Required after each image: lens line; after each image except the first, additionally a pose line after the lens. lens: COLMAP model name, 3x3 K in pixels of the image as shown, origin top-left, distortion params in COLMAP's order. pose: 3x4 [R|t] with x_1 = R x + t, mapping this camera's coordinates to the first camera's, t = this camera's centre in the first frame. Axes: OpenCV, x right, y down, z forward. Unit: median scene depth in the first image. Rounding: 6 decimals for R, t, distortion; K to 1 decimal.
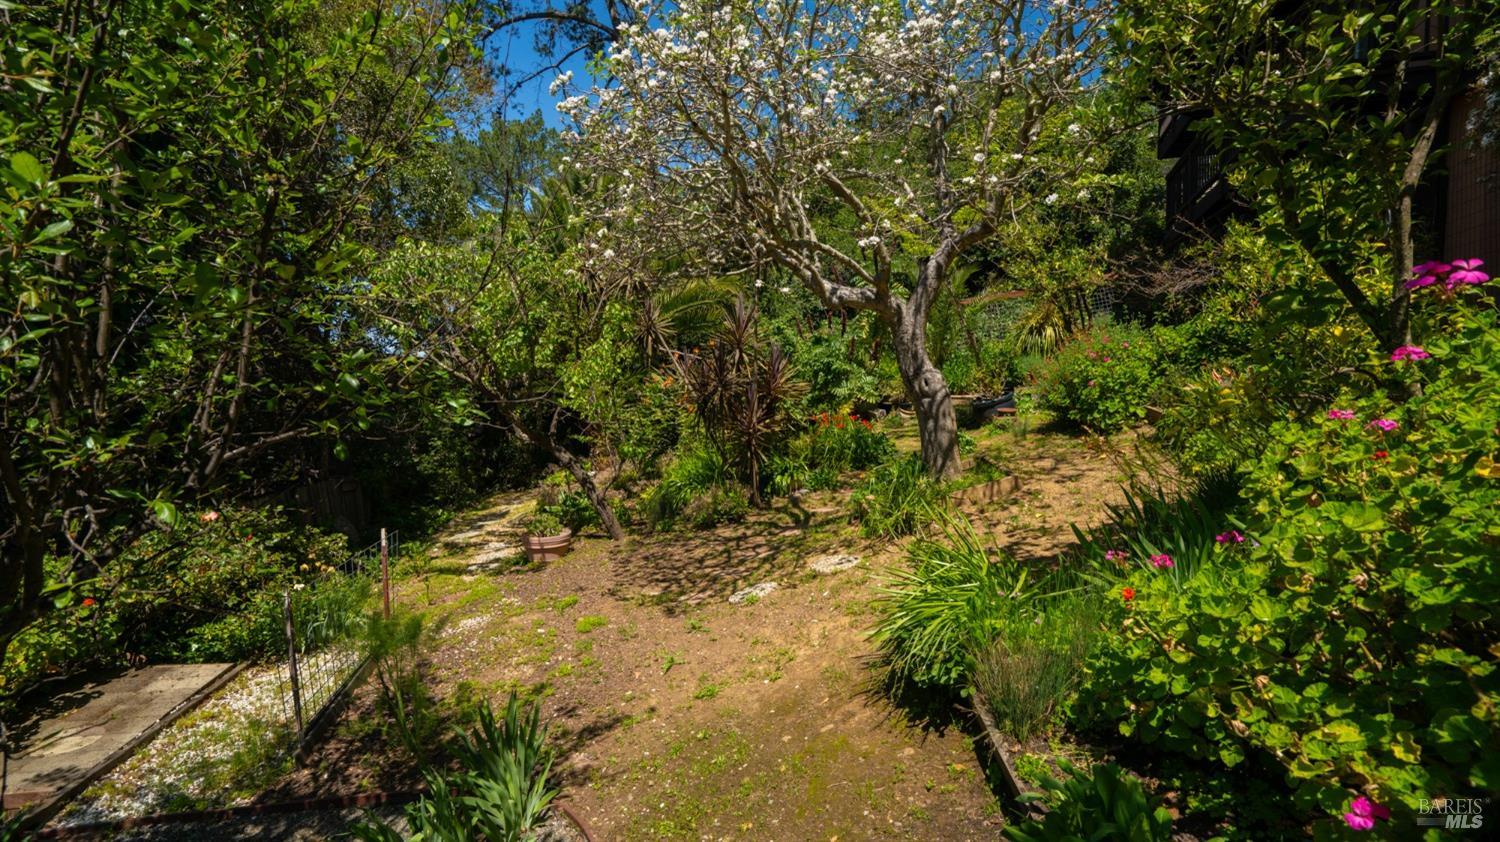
lens RADIAL K [[696.9, 0, 749.7], [0, 696.9, 419.6], [0, 0, 1]] dist [-0.021690, 0.000421]
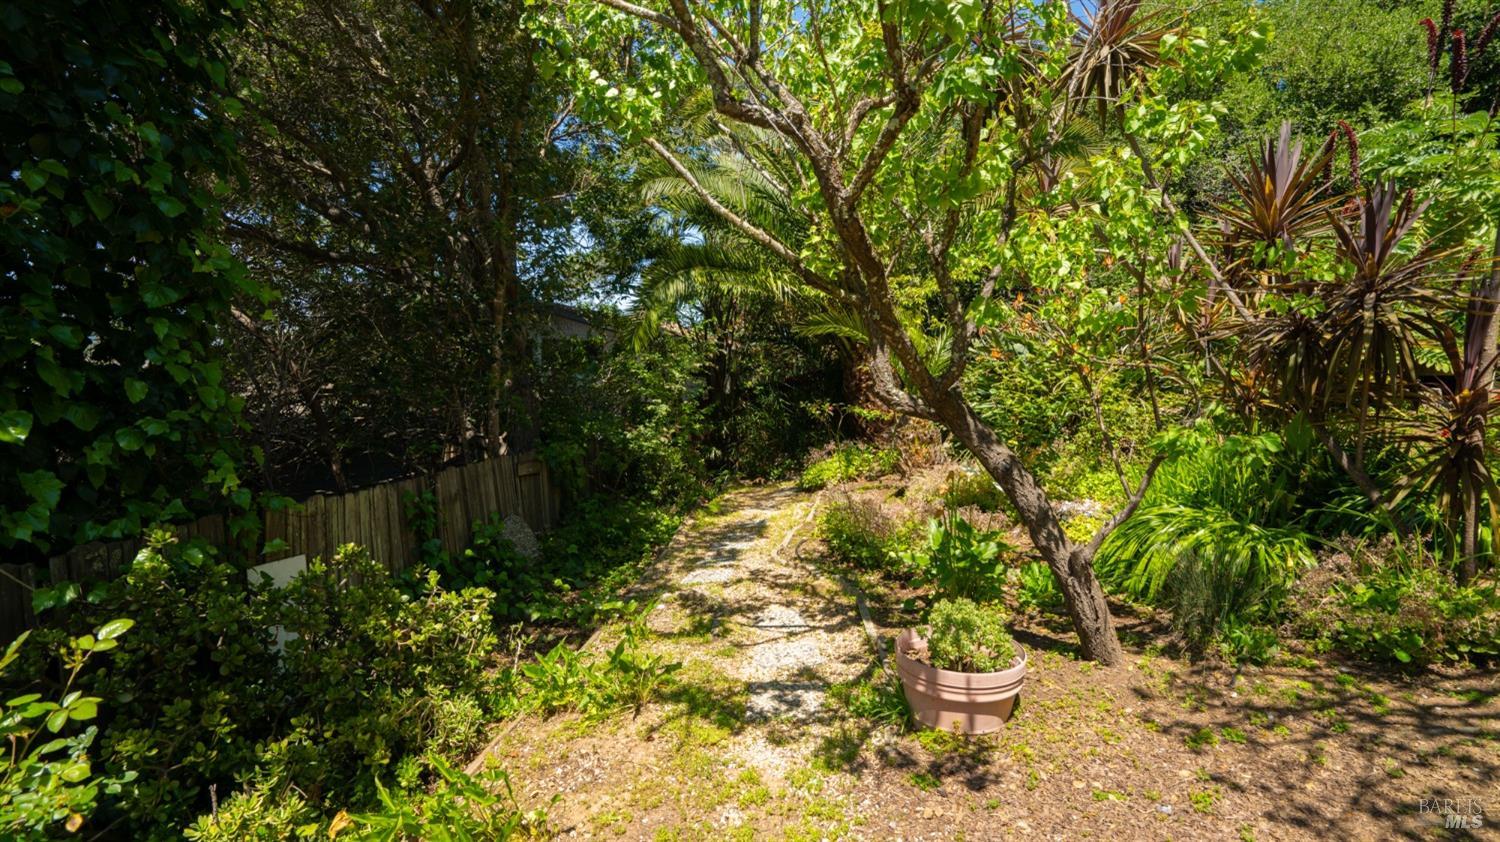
lens RADIAL K [[696.9, 0, 750.2], [0, 696.9, 422.7], [0, 0, 1]] dist [-0.021690, 0.000421]
pose [[0.963918, 0.046958, -0.262026, -0.259510], [-0.040265, 0.998712, 0.030858, 0.030893], [0.263138, -0.019194, 0.964567, 0.513449]]
